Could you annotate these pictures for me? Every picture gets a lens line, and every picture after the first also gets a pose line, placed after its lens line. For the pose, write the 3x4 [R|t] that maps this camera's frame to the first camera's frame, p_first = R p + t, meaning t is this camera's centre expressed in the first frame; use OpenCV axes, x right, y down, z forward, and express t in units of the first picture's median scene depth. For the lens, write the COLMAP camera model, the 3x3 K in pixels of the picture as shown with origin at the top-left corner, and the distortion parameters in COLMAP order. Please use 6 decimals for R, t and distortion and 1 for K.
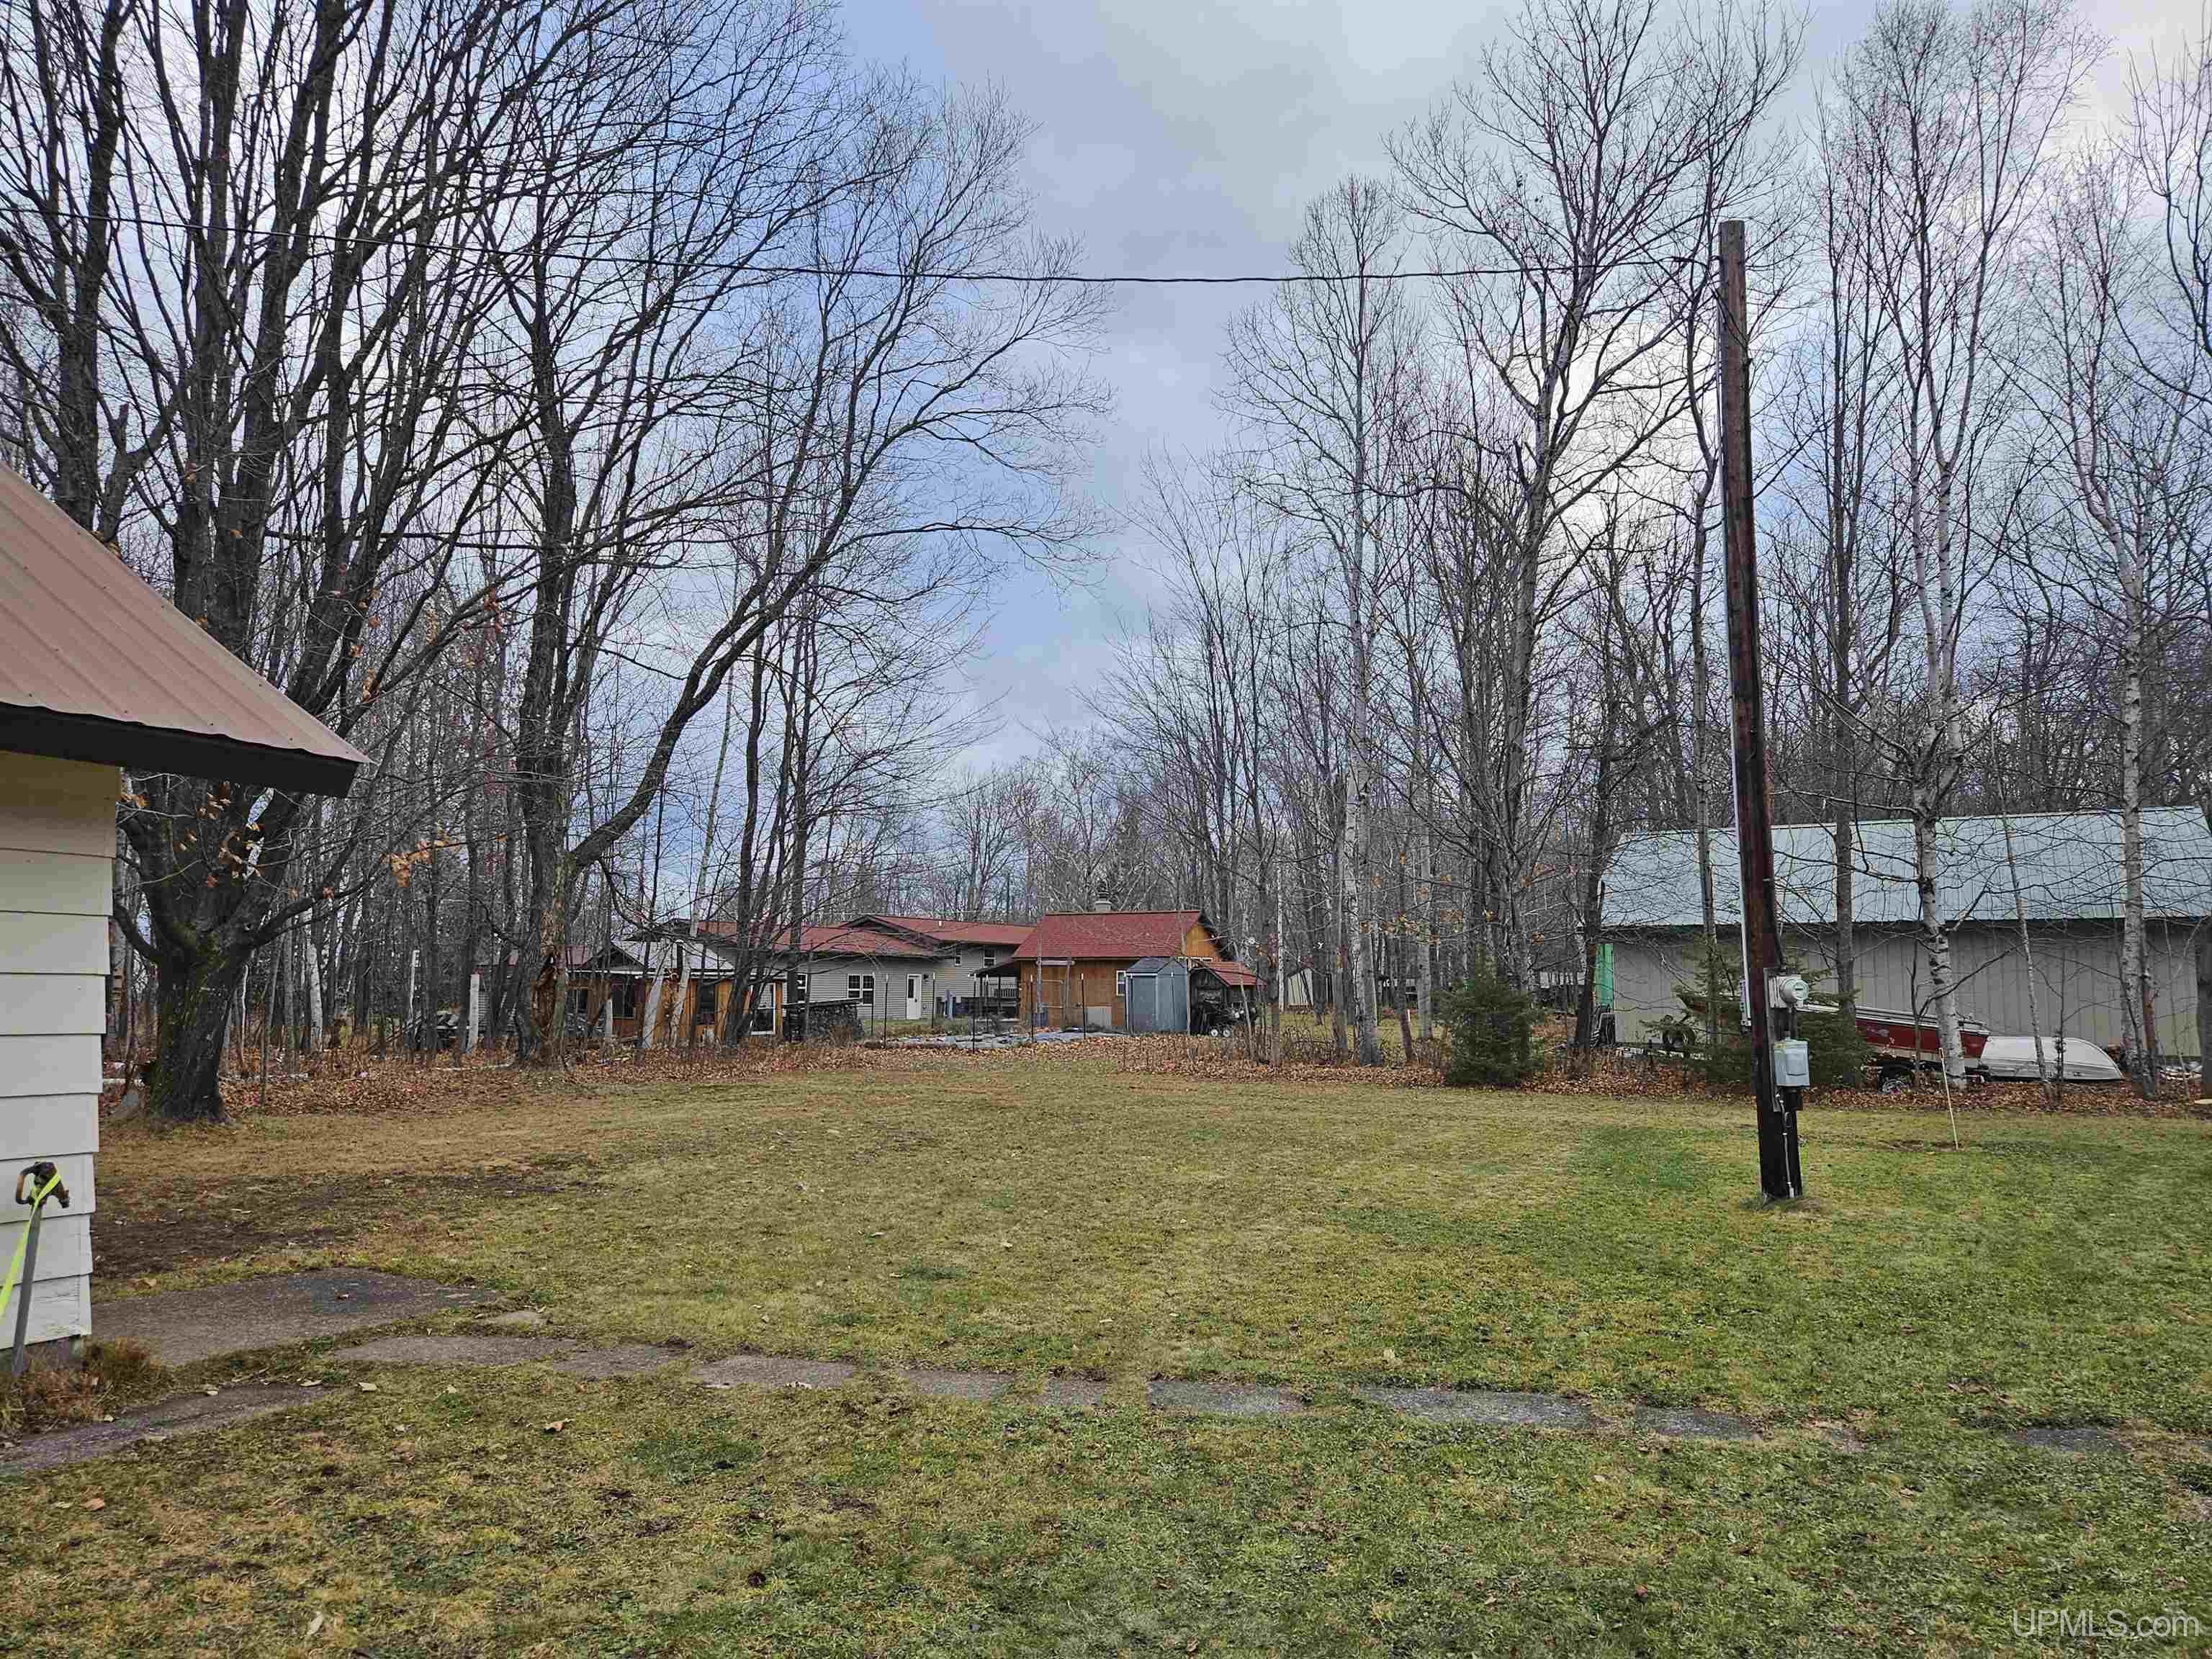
lens RADIAL K [[1489.7, 0, 1091.7], [0, 1489.7, 834.7], [0, 0, 1]] dist [0.092361, -0.077547]
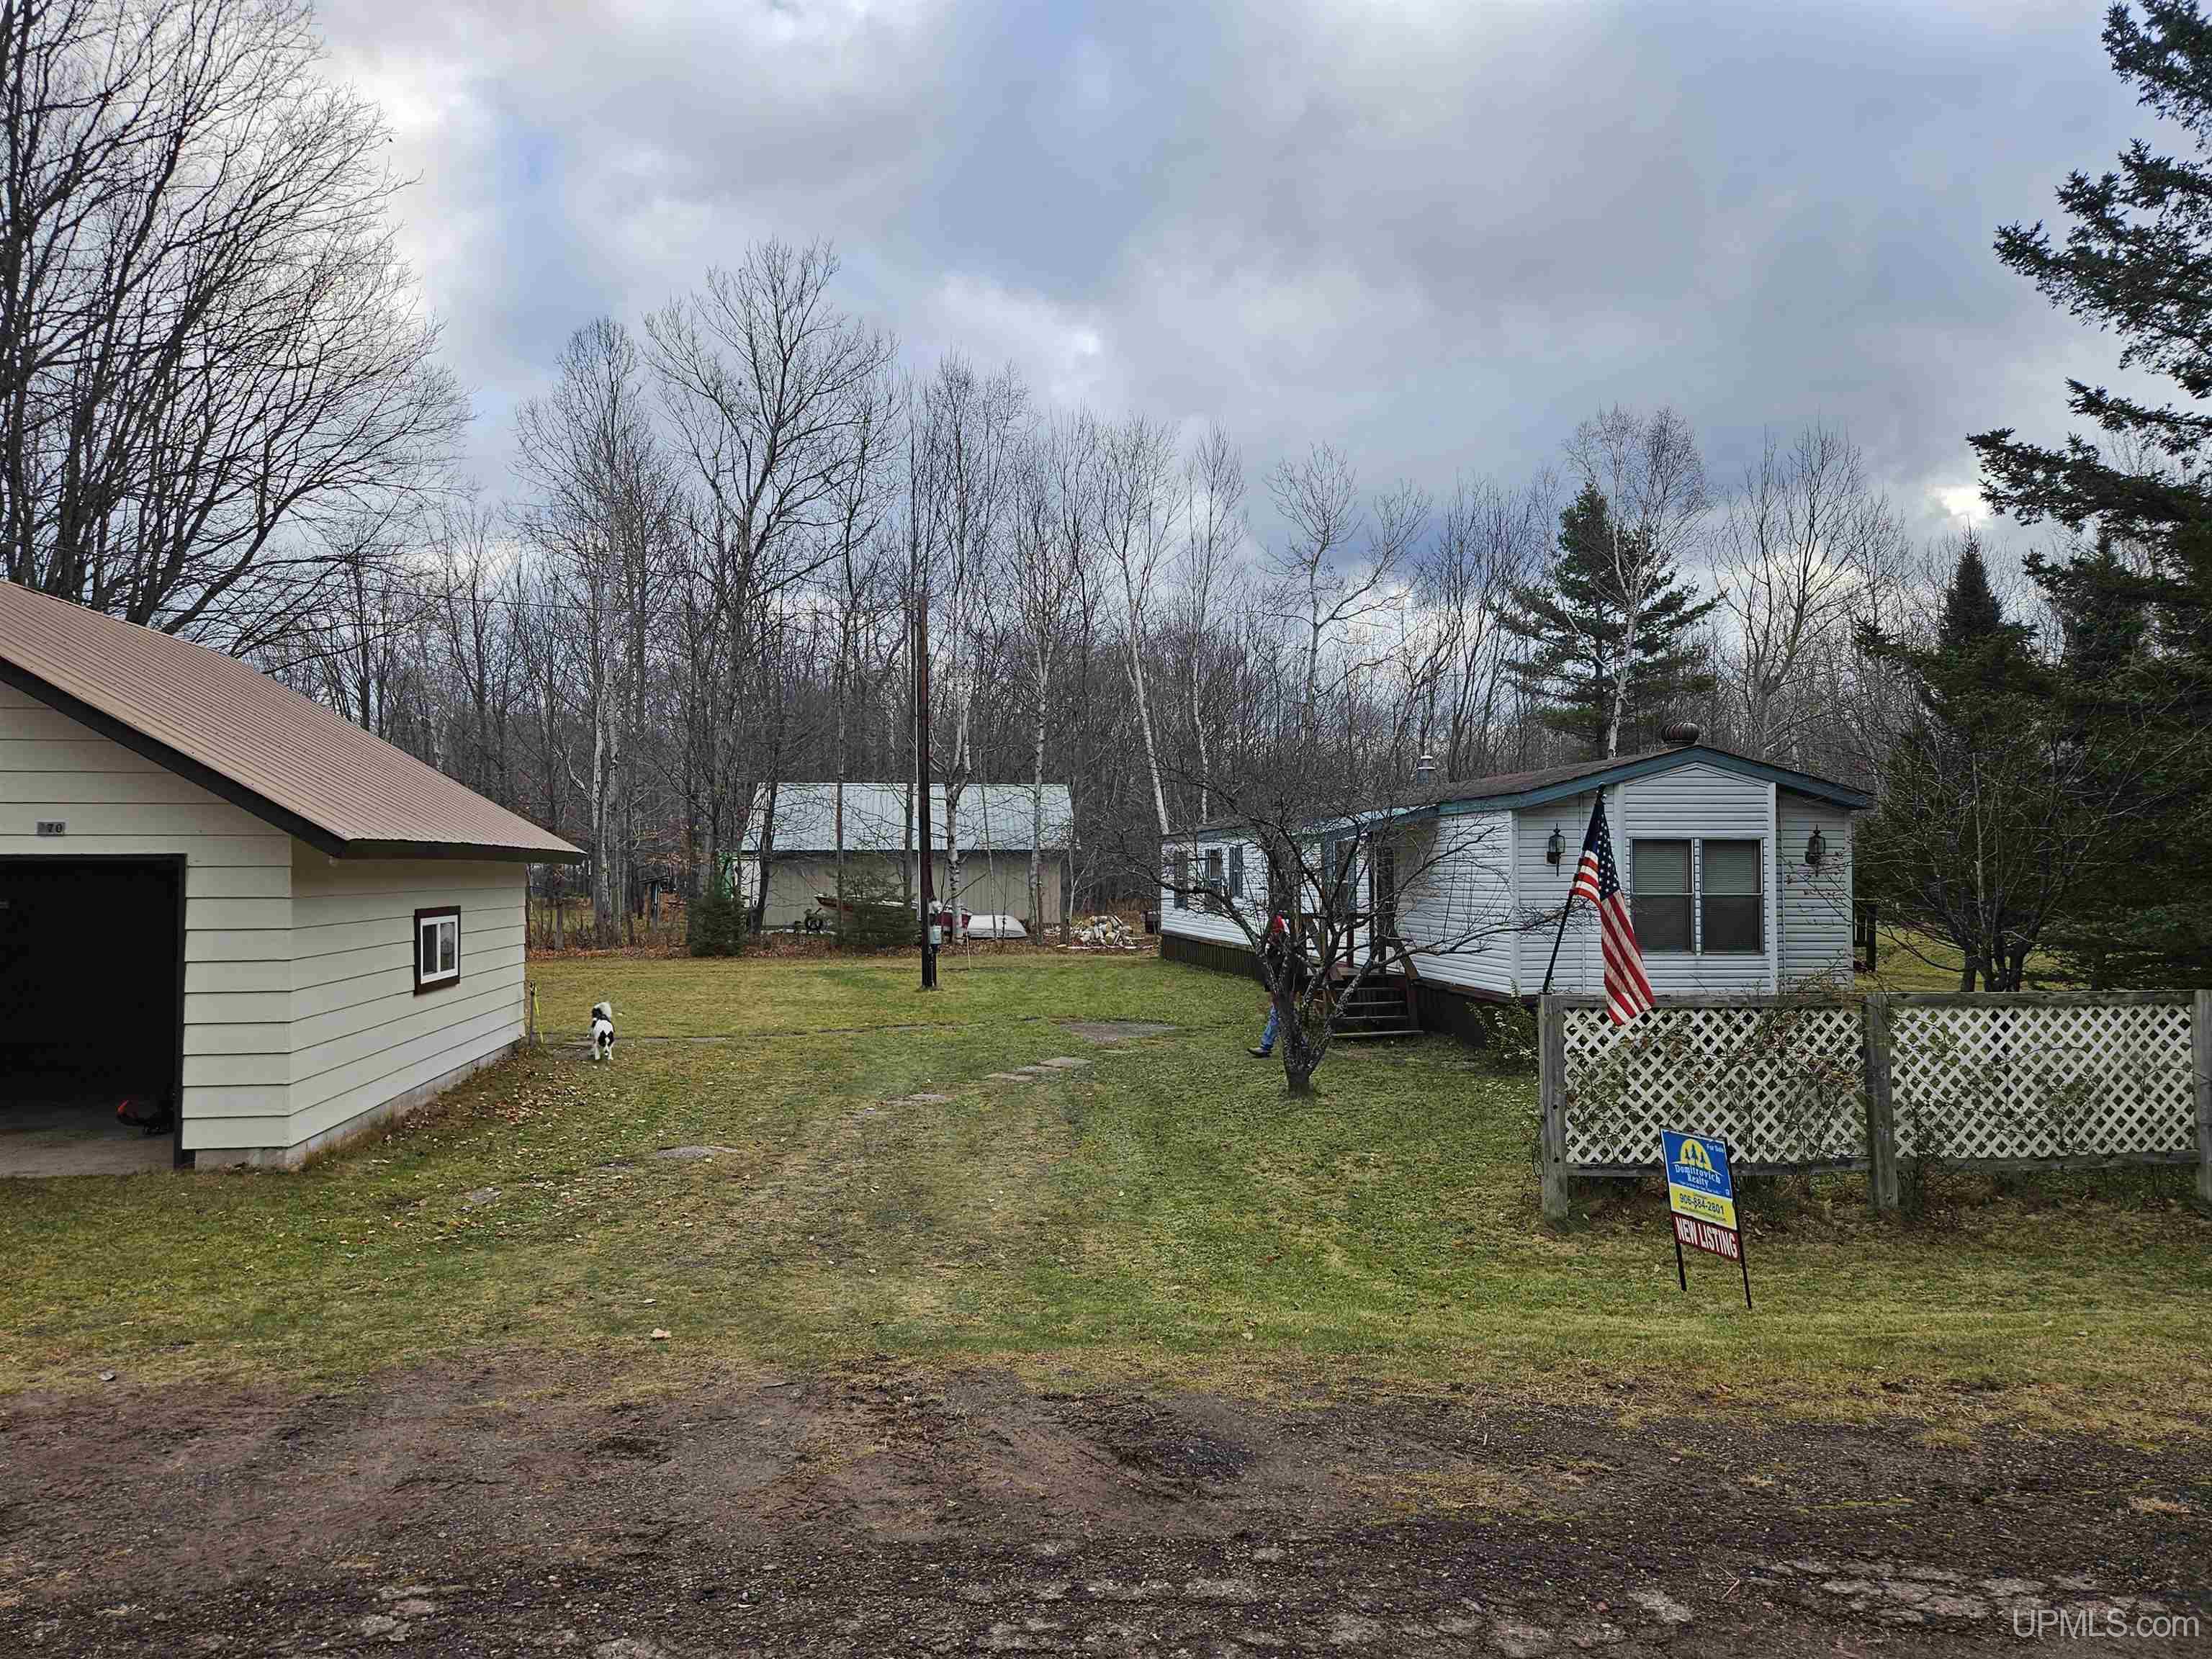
lens RADIAL K [[1489.7, 0, 1091.7], [0, 1489.7, 834.7], [0, 0, 1]] dist [0.092361, -0.077547]
pose [[0.795372, 0.005749, 0.606095, -0.401231], [-0.055571, 0.996435, 0.063474, -0.091058], [-0.603569, -0.084167, 0.792856, -0.532085]]
